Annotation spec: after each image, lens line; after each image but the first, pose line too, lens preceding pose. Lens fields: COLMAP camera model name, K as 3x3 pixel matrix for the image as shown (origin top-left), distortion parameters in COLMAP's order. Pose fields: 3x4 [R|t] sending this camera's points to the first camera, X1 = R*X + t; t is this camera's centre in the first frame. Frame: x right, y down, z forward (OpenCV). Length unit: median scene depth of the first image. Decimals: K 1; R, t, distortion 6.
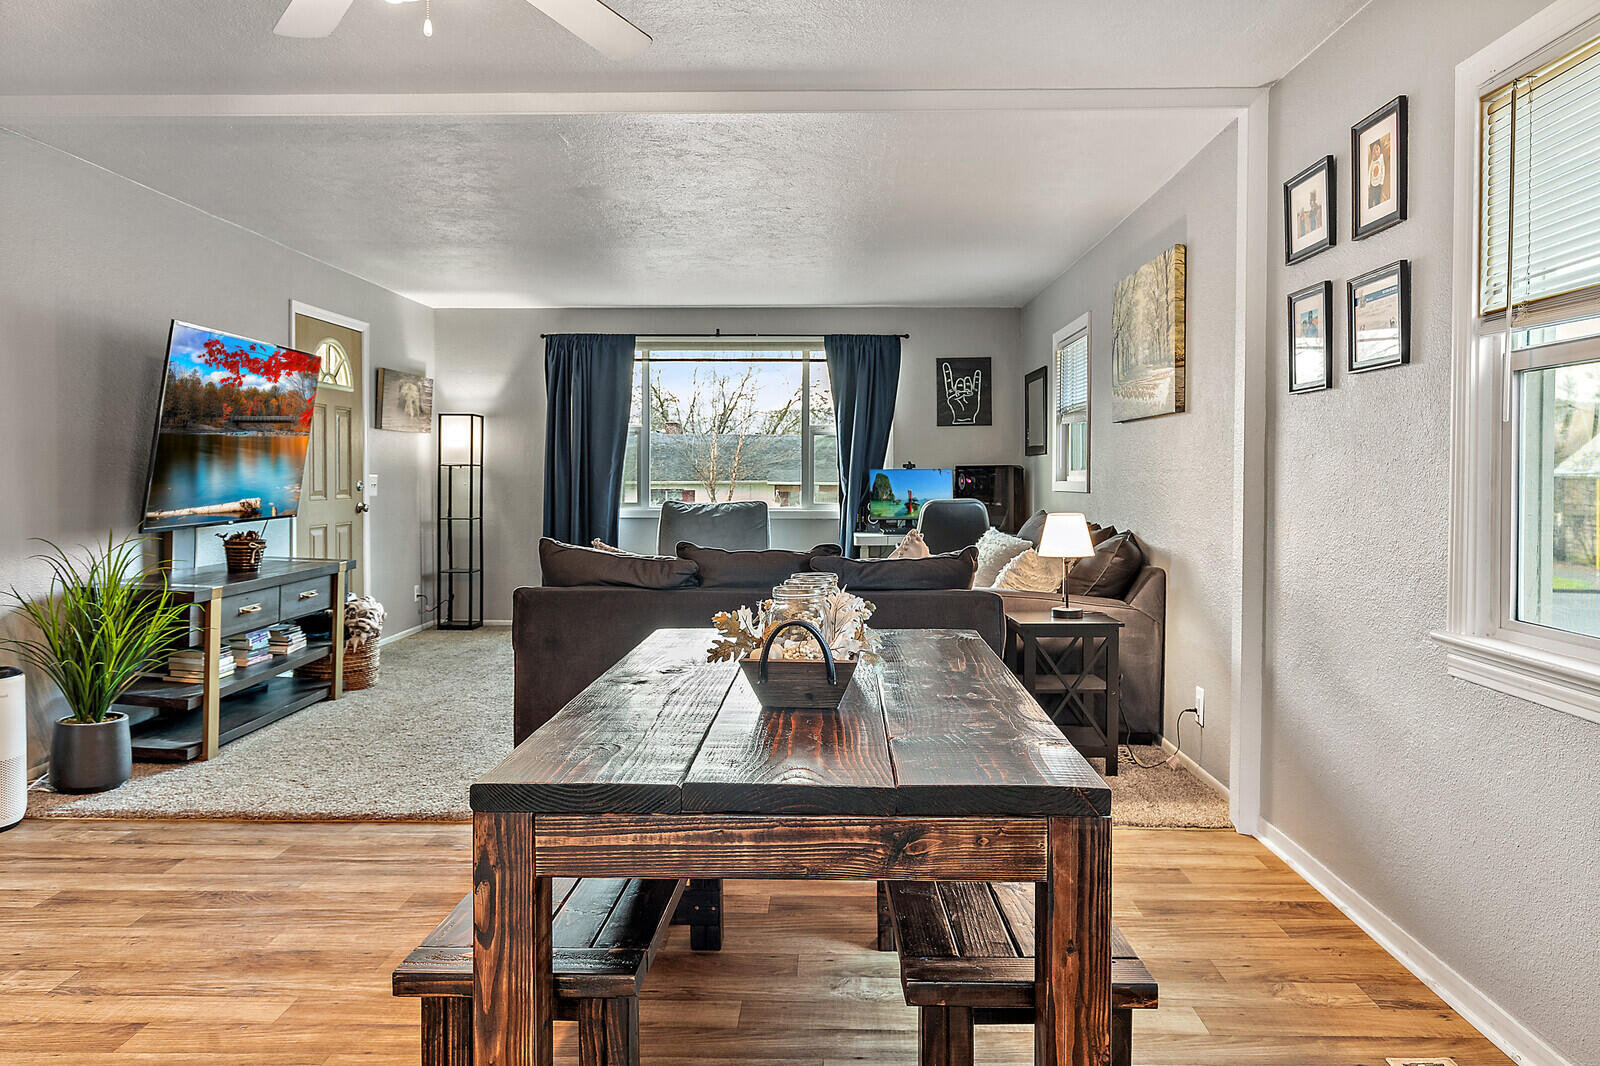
lens RADIAL K [[1097.1, 0, 801.2], [0, 1097.1, 487.0], [0, 0, 1]] dist [-0.000498, -0.000231]
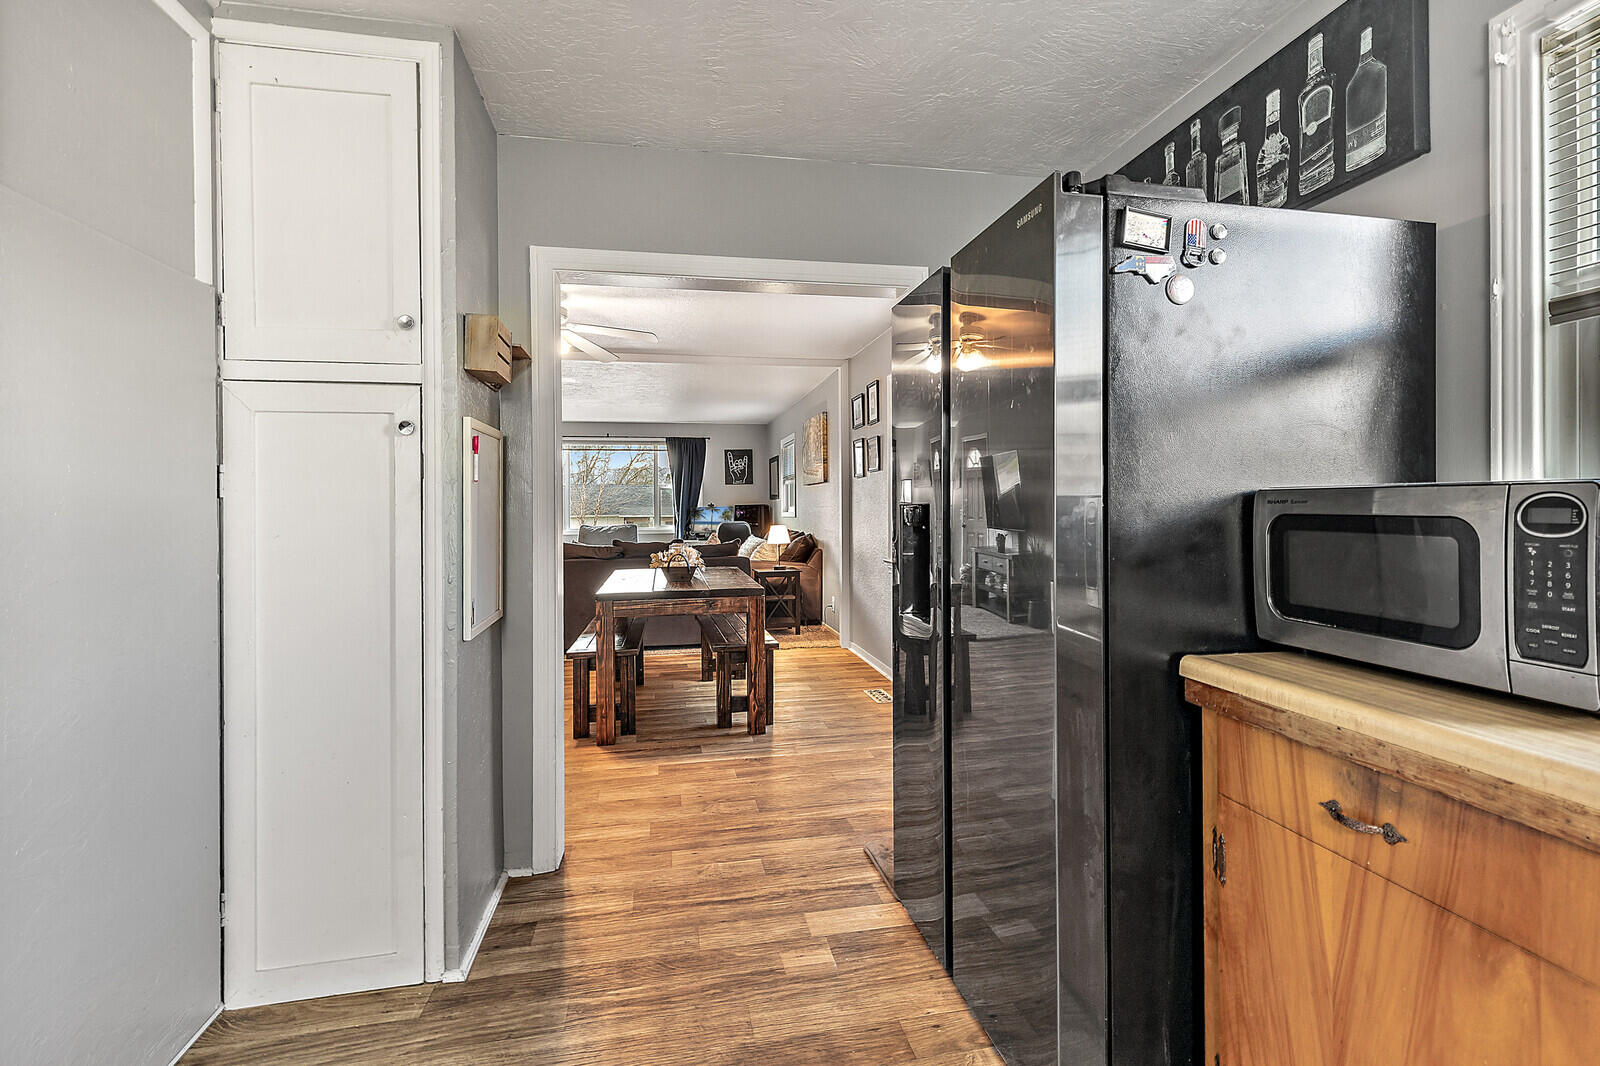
lens RADIAL K [[746.7, 0, 805.0], [0, 746.7, 512.1], [0, 0, 1]] dist [0.005414, 0.000881]
pose [[0.975064, -0.012827, 0.221554, -0.047883], [0.014632, 0.999872, -0.006507, 0.005684], [-0.221442, 0.009586, 0.975126, -0.478332]]
